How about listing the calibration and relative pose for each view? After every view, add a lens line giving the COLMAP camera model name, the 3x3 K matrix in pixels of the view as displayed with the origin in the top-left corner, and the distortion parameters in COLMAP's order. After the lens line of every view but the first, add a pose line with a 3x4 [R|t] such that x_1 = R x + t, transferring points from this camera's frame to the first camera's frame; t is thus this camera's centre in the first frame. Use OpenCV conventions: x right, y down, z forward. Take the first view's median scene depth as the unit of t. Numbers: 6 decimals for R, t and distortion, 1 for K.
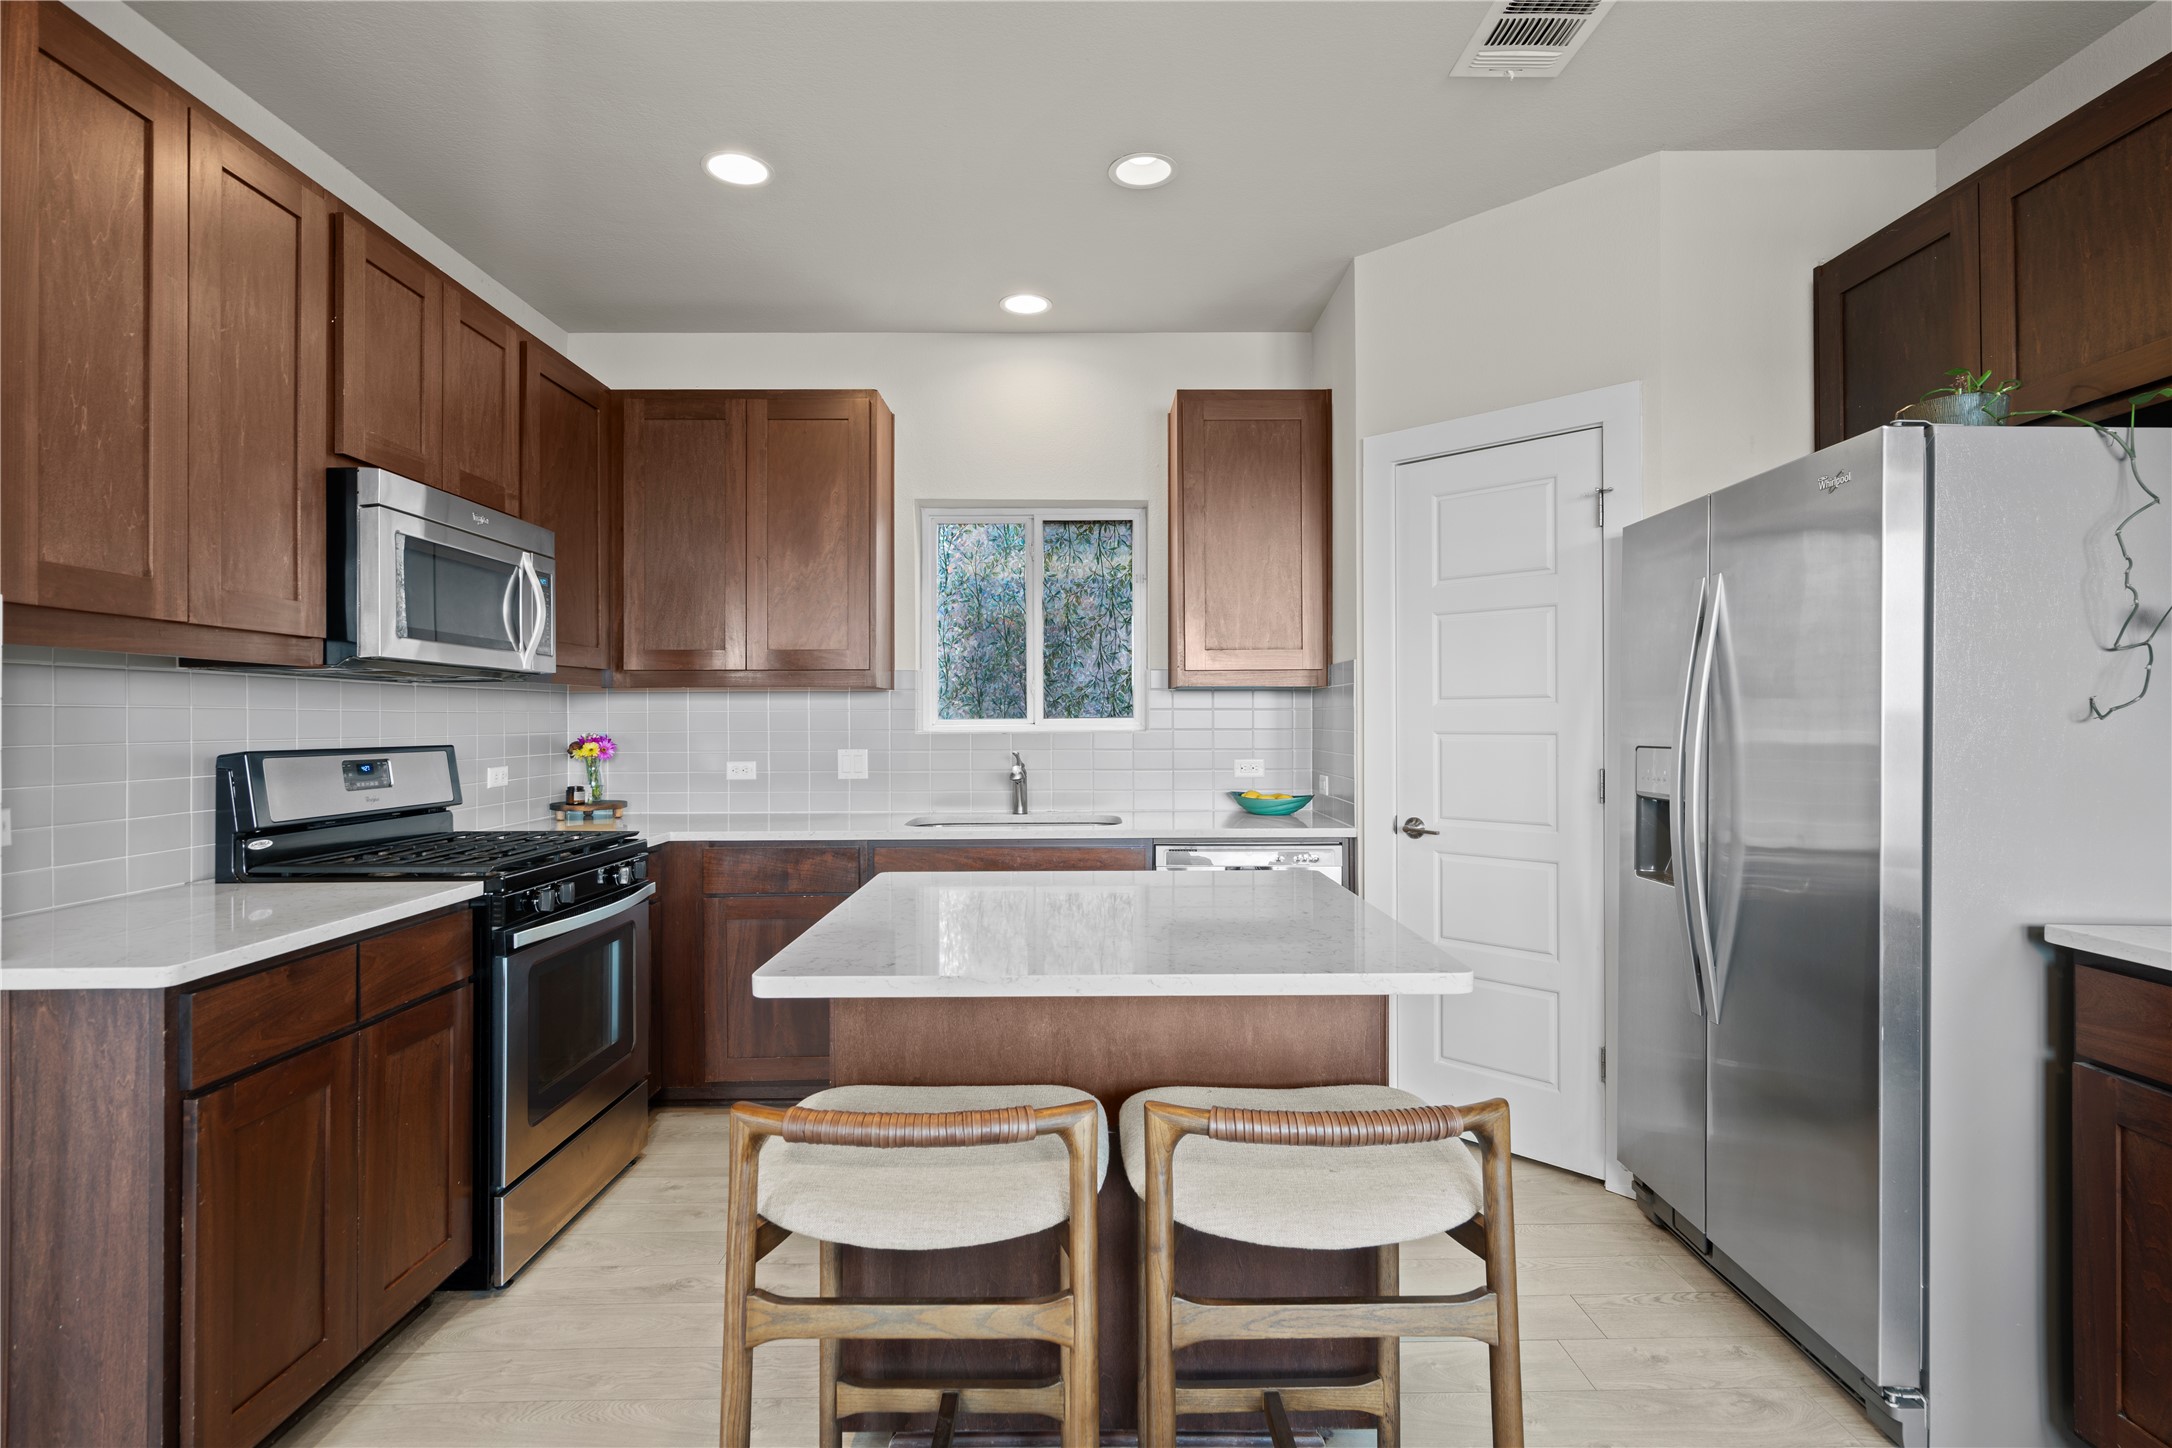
lens RADIAL K [[1044.0, 0, 1093.8], [0, 1044.0, 711.9], [0, 0, 1]] dist [0.002985, 0.001902]
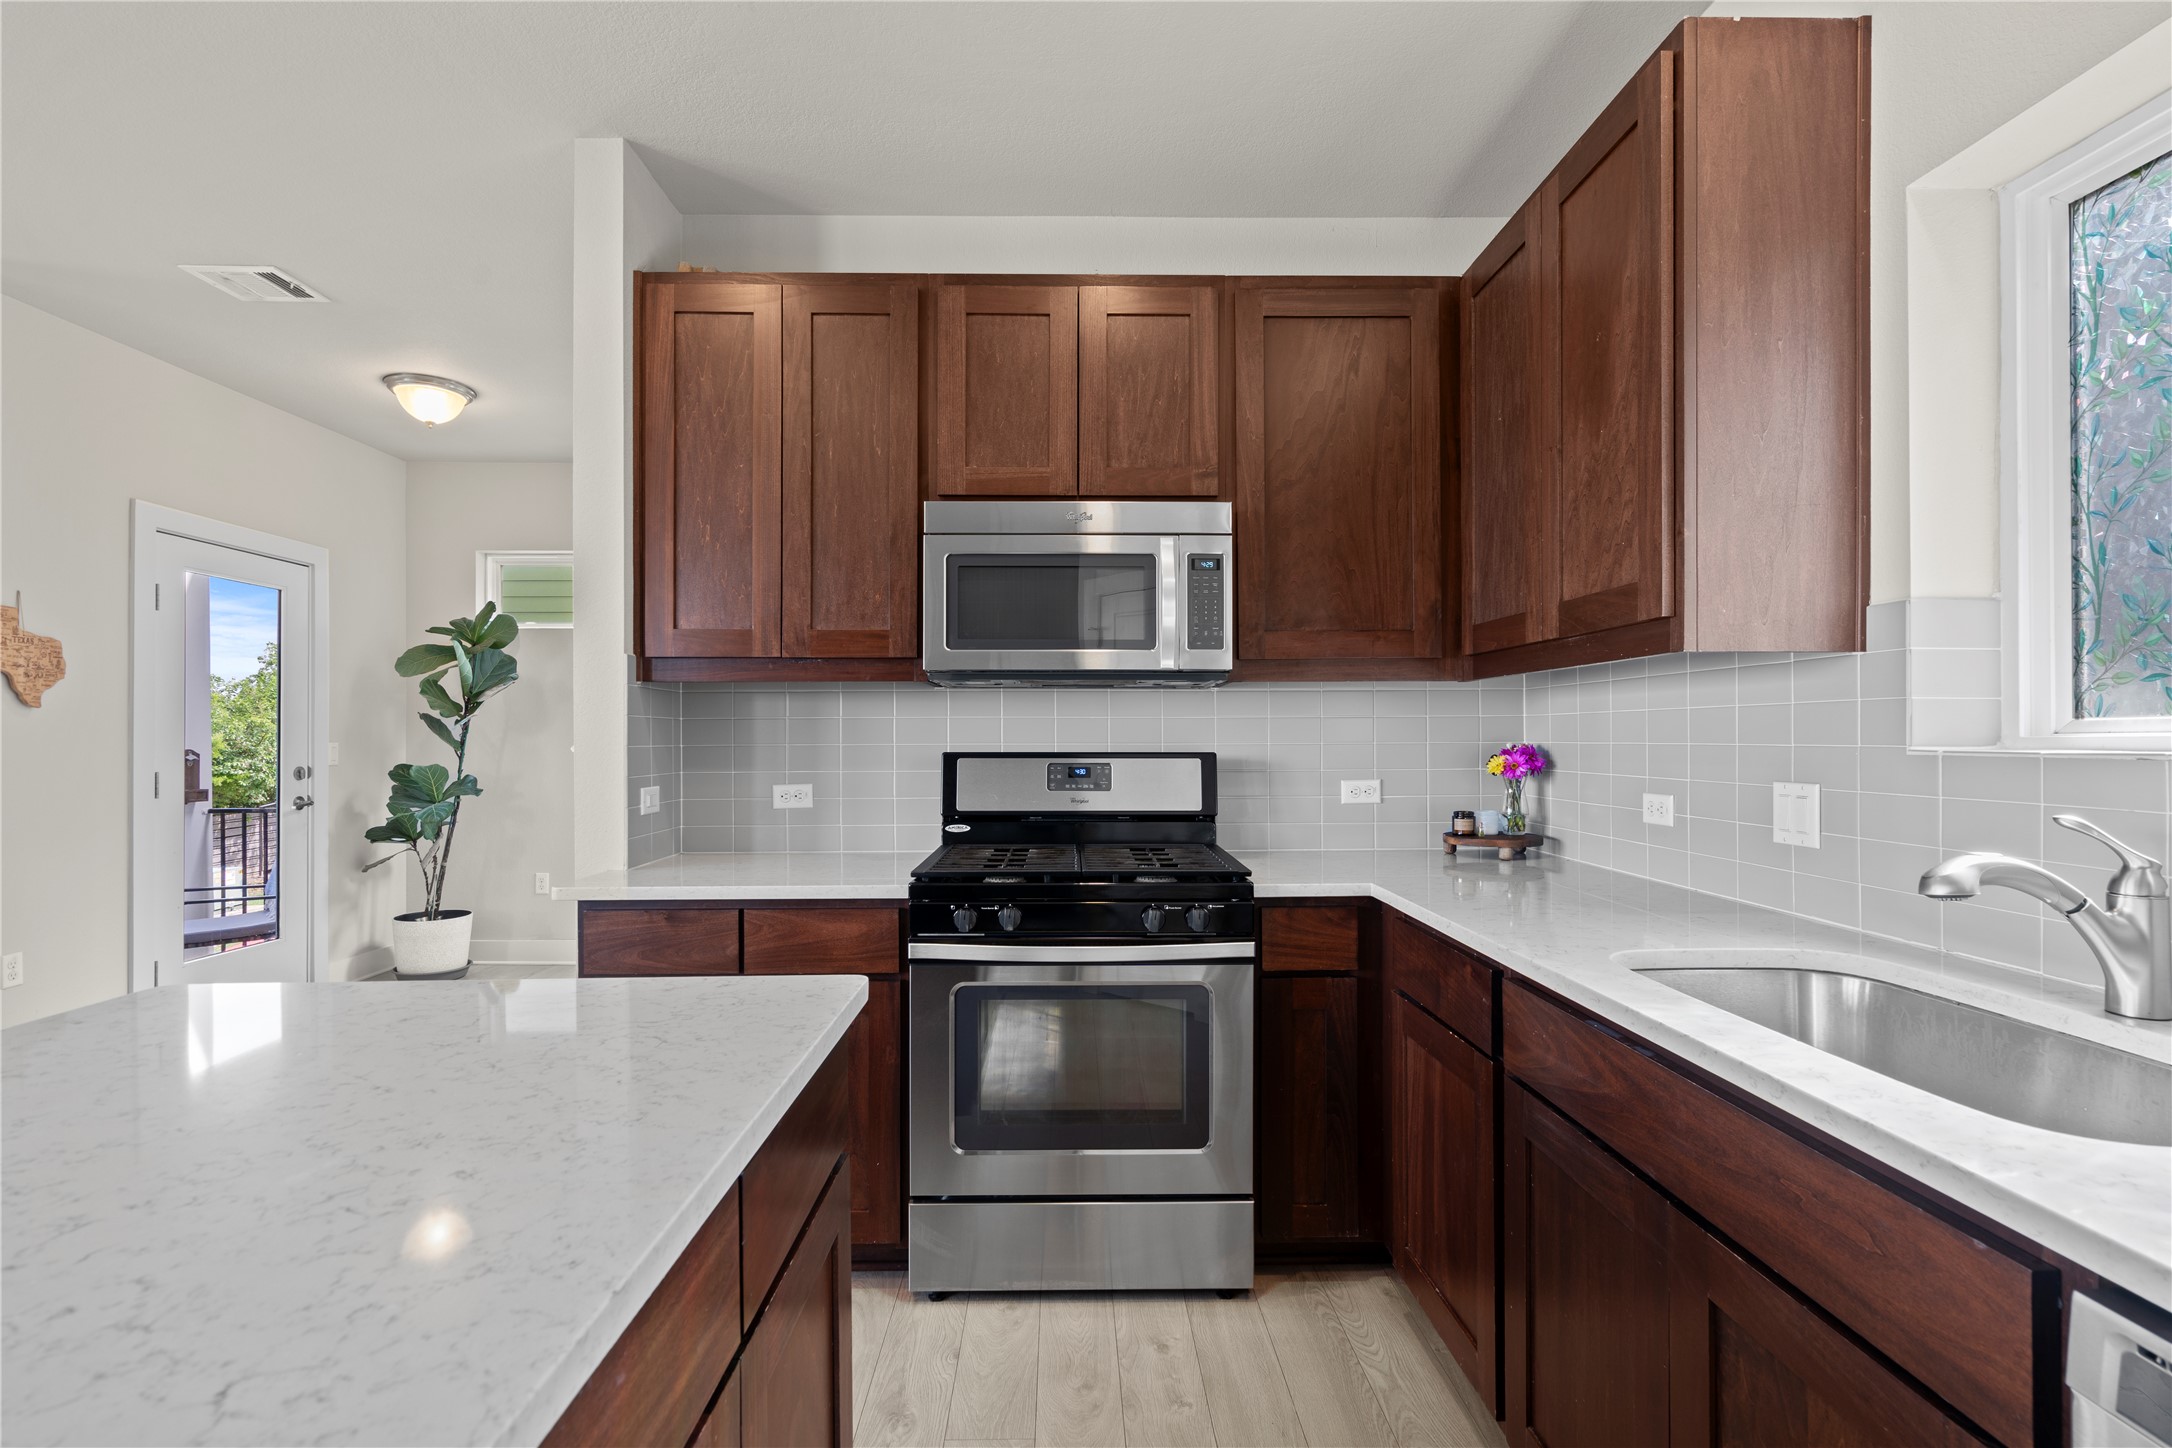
lens RADIAL K [[1001.6, 0, 1087.0], [0, 1001.6, 733.7], [0, 0, 1]] dist [-0.001933, 0.002555]
pose [[0.006927, 0.002520, -0.999973, 0.306079], [0.010893, 0.999937, 0.002596, 0.011401], [0.999917, -0.010911, 0.006900, 0.917078]]
